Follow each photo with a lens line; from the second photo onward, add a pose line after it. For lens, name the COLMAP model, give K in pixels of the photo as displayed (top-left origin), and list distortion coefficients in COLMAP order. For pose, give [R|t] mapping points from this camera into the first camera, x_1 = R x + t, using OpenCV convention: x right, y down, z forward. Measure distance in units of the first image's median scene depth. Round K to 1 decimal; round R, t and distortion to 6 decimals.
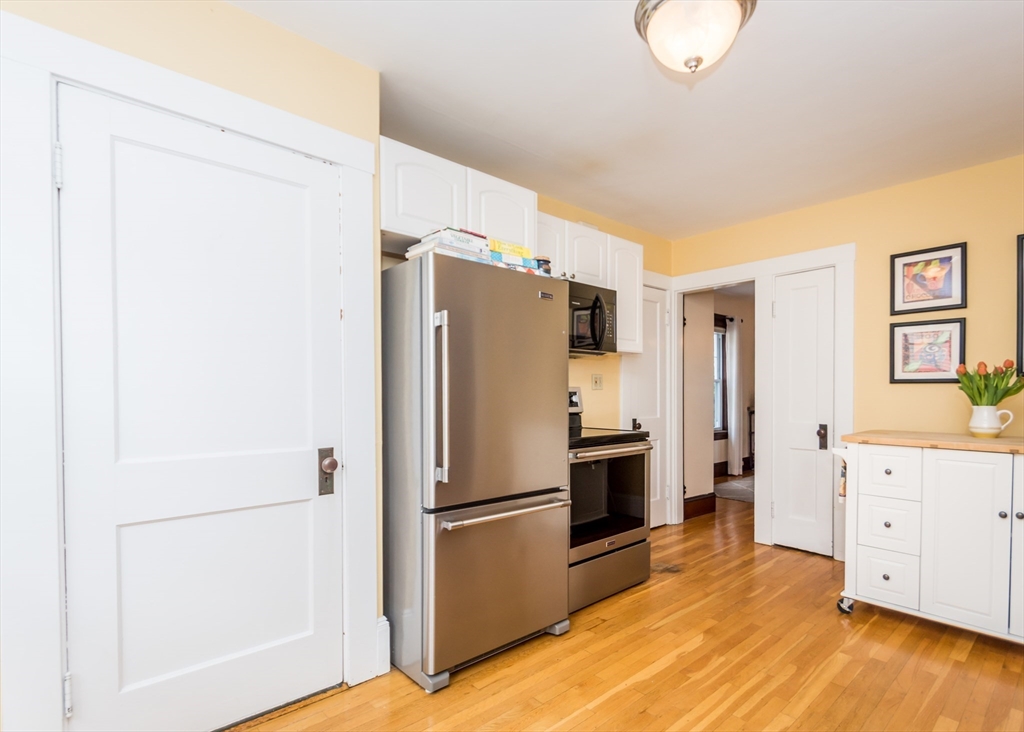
lens RADIAL K [[503.6, 0, 527.1], [0, 503.6, 403.8], [0, 0, 1]] dist [-0.003450, 0.000914]
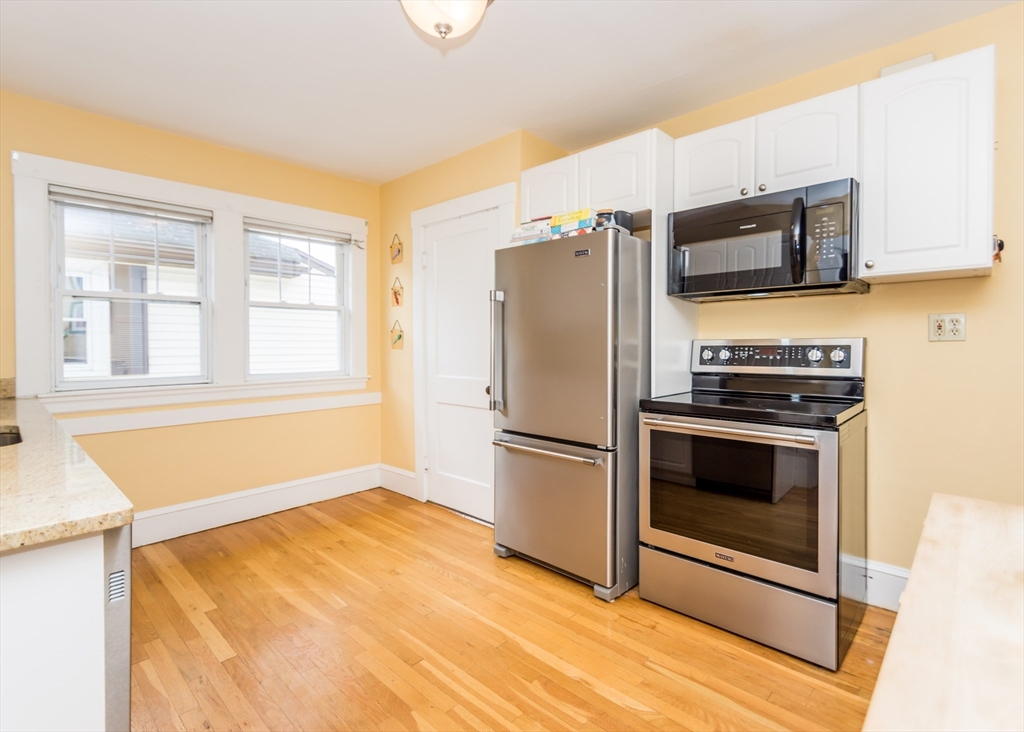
lens RADIAL K [[503.6, 0, 554.8], [0, 503.6, 342.7], [0, 0, 1]] dist [-0.003450, 0.000914]
pose [[0.101910, 0.004502, -0.994783, 1.148175], [-0.011716, 0.999926, 0.003325, -0.037372], [0.994725, 0.011316, 0.101956, 0.920929]]
